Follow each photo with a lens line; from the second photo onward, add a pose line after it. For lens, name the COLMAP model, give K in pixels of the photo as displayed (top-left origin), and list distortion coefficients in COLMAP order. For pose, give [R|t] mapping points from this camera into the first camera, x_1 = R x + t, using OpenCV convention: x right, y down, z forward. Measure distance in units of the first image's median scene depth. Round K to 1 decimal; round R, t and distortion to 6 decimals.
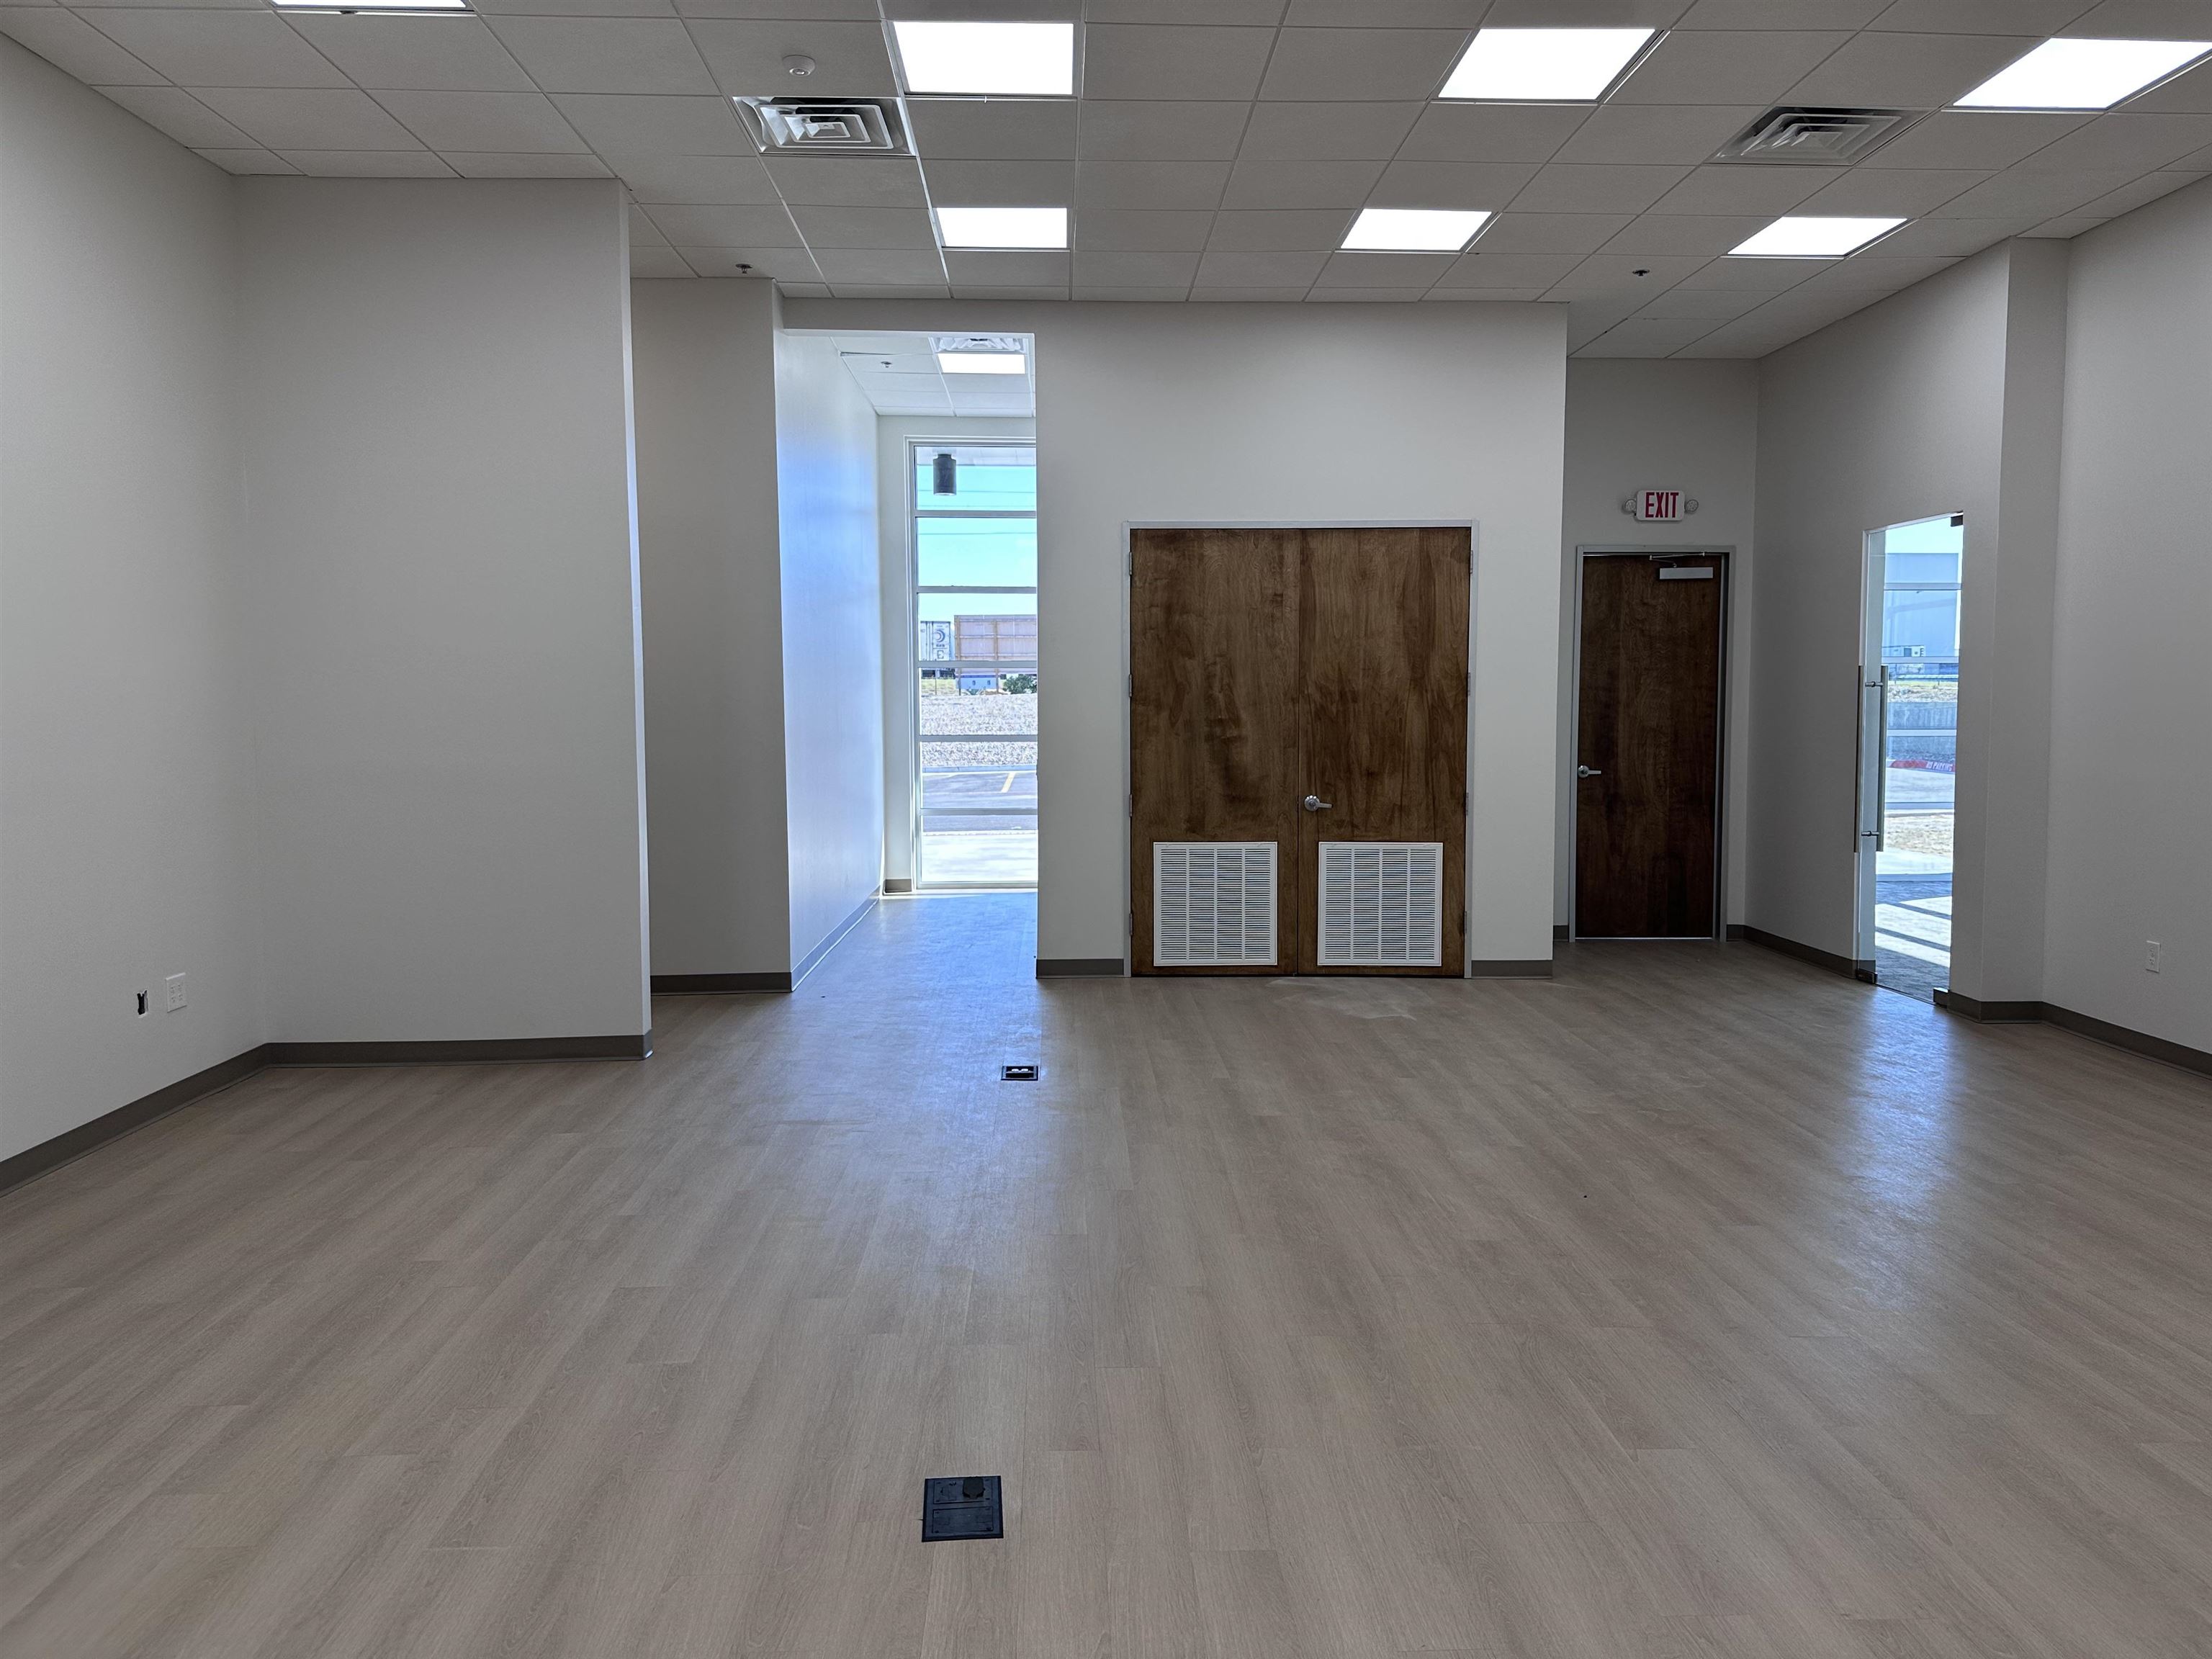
lens RADIAL K [[1563.5, 0, 1109.9], [0, 1563.5, 814.0], [0, 0, 1]] dist [0.071633, -0.046701]
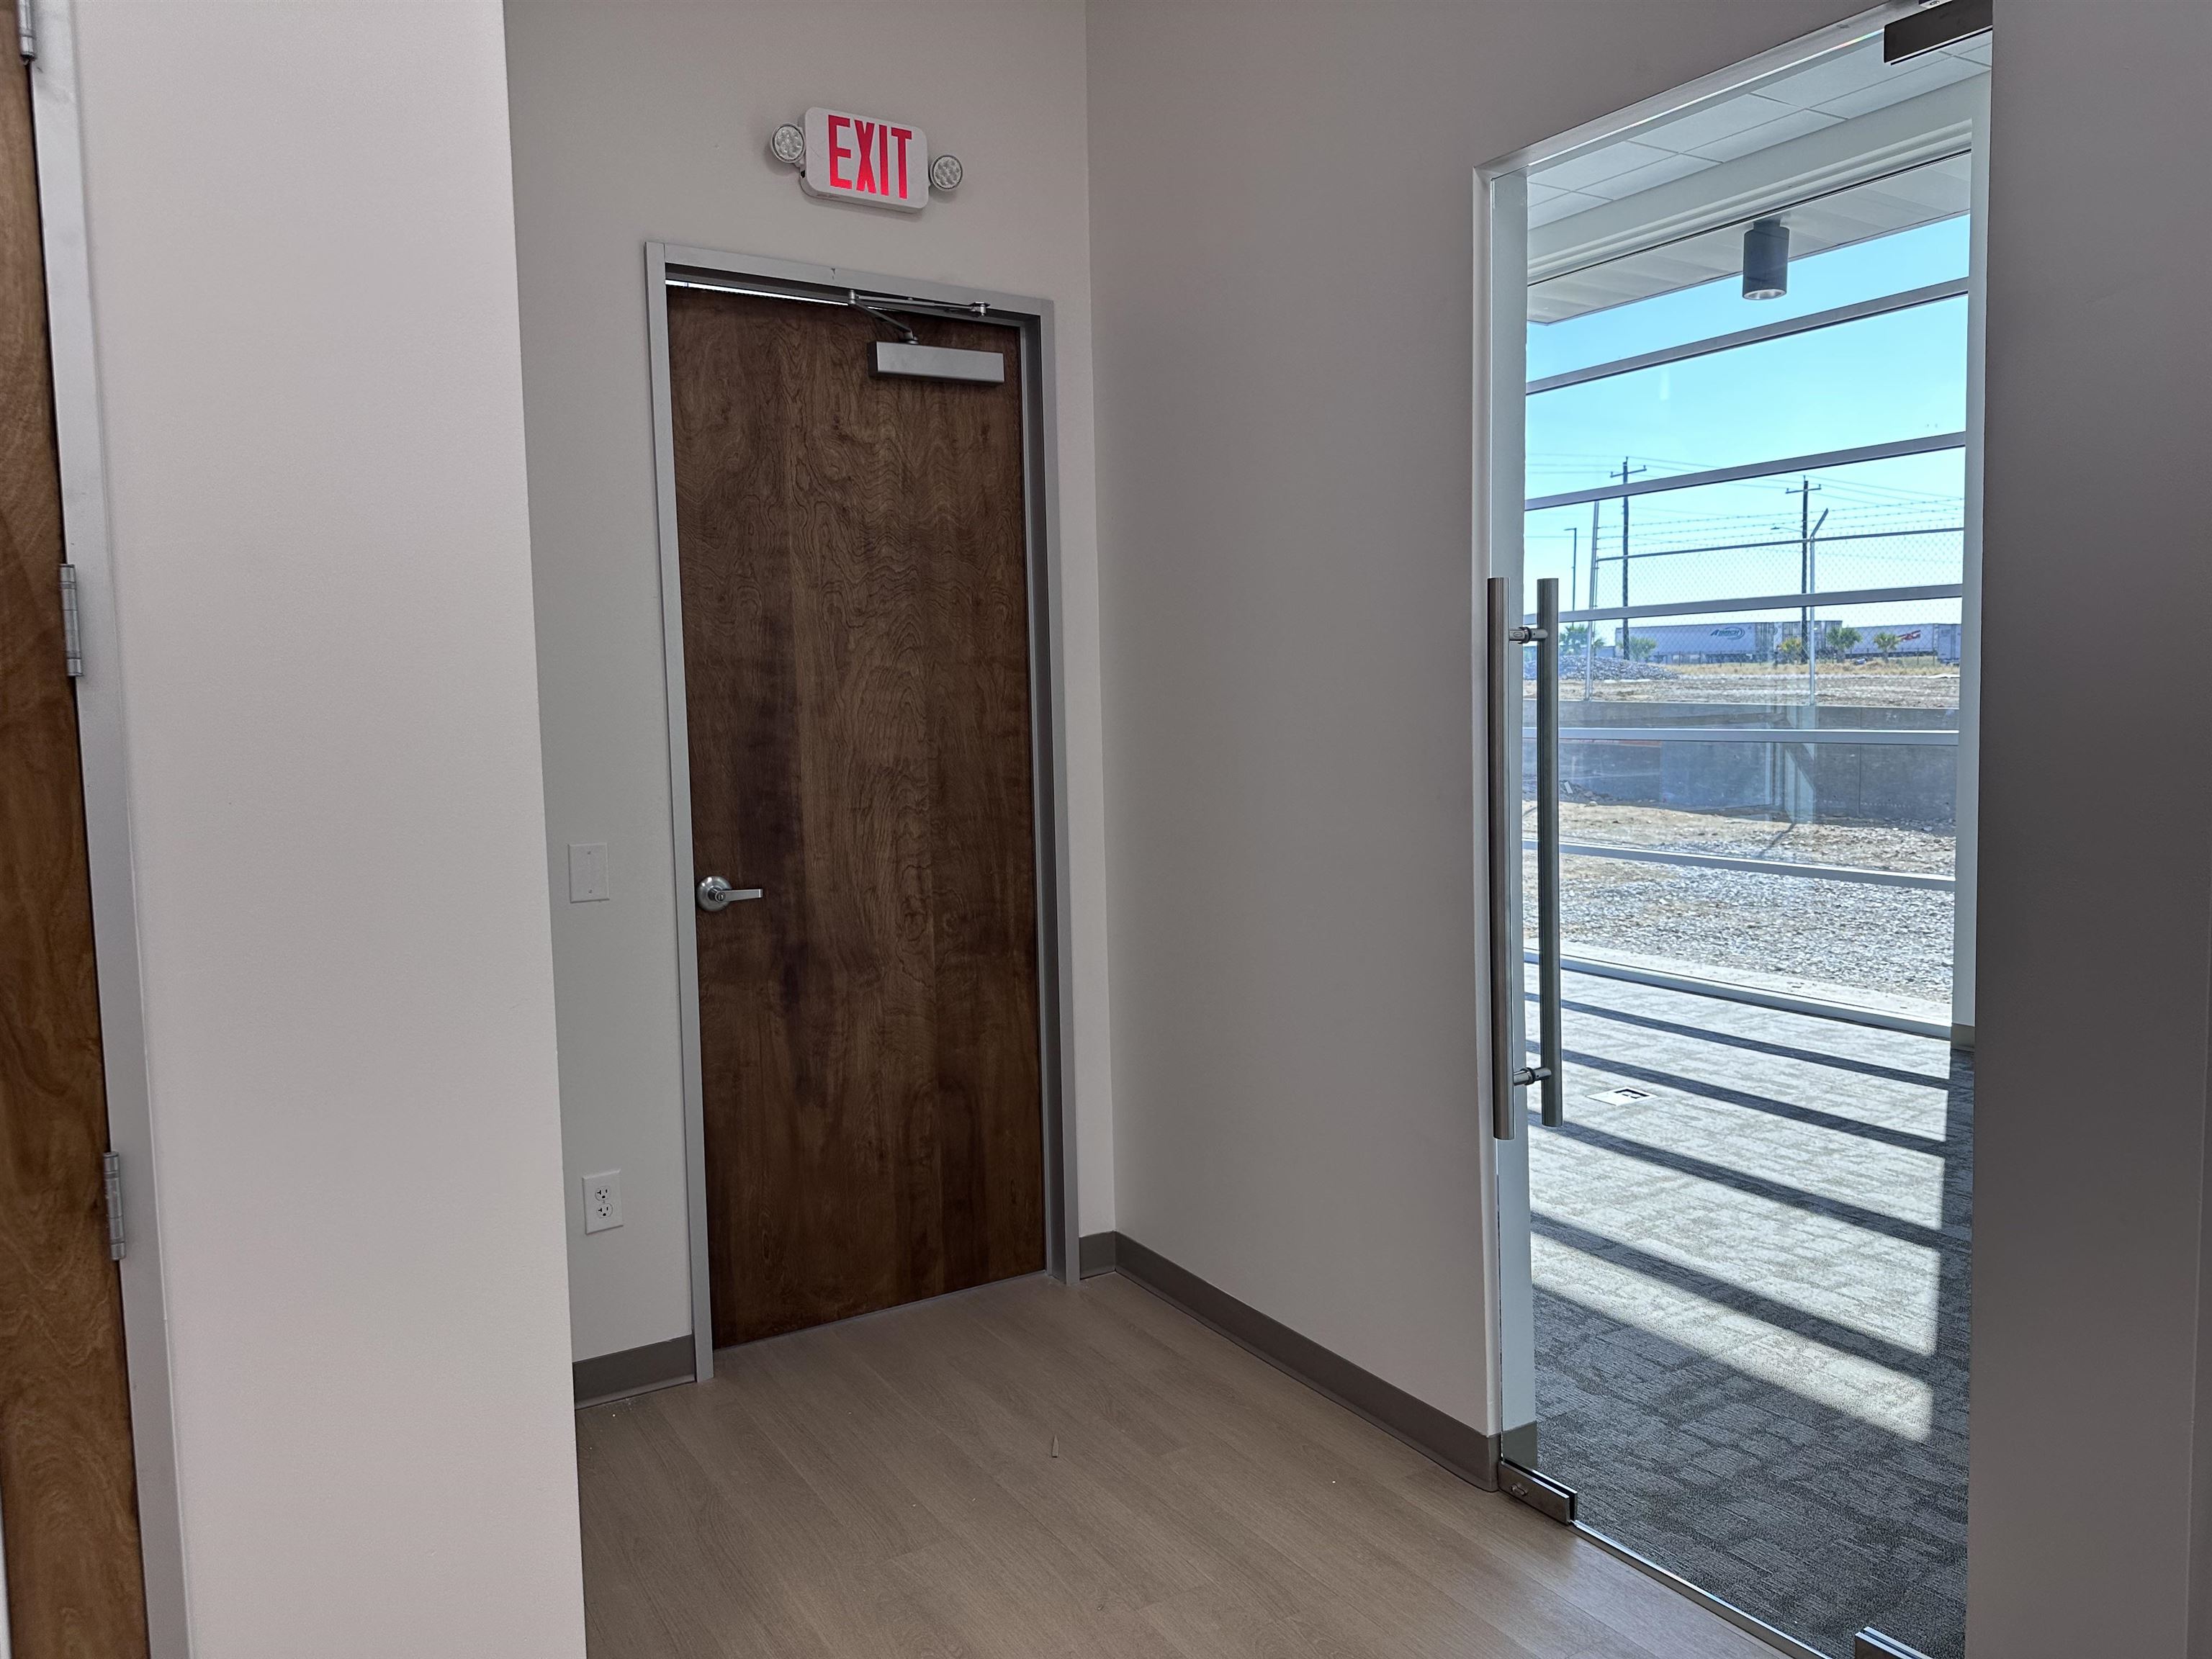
lens RADIAL K [[1563.5, 0, 1122.8], [0, 1563.5, 814.5], [0, 0, 1]] dist [0.071633, -0.046701]
pose [[0.869938, -0.056421, 0.489922, 0.209354], [0.056670, 0.998290, 0.014340, -0.045626], [-0.489894, 0.015289, 0.871648, 0.646087]]
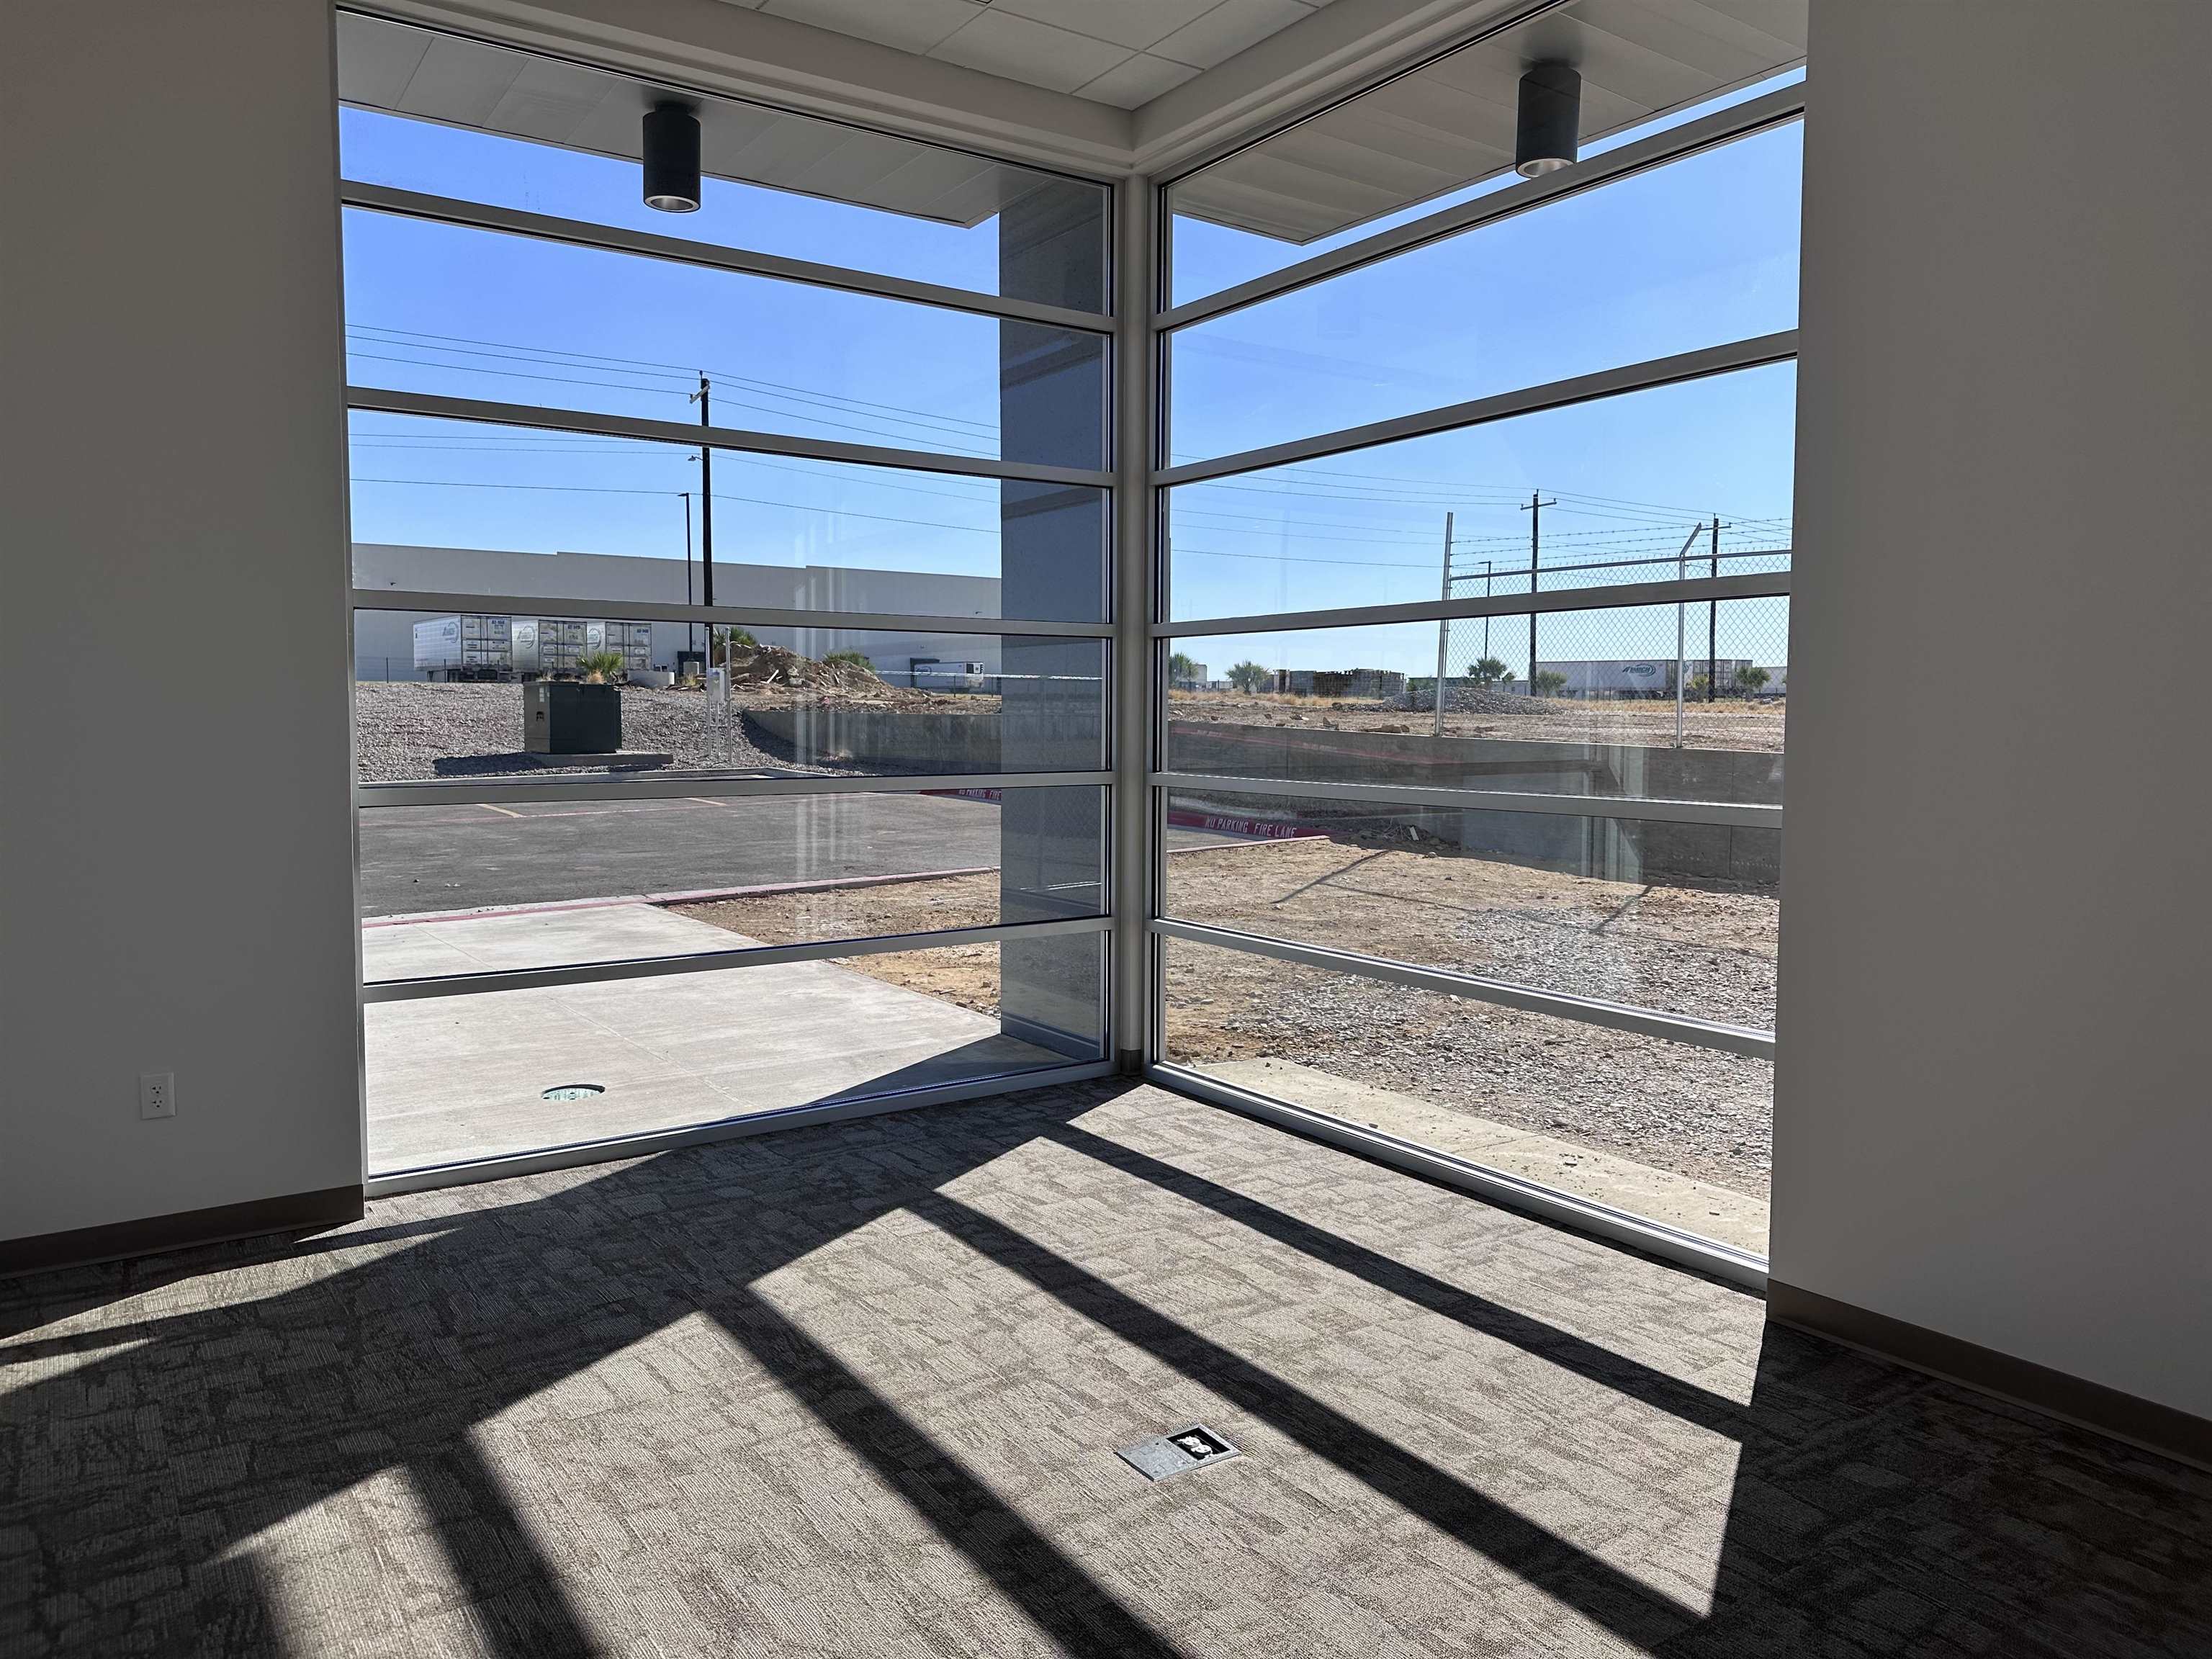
lens RADIAL K [[1563.5, 0, 1090.8], [0, 1563.5, 813.0], [0, 0, 1]] dist [0.071633, -0.046701]
pose [[0.855984, -0.032649, 0.515970, 0.469865], [0.038589, 0.999255, -0.000790, -0.055998], [-0.515560, 0.020587, 0.856606, 0.790629]]
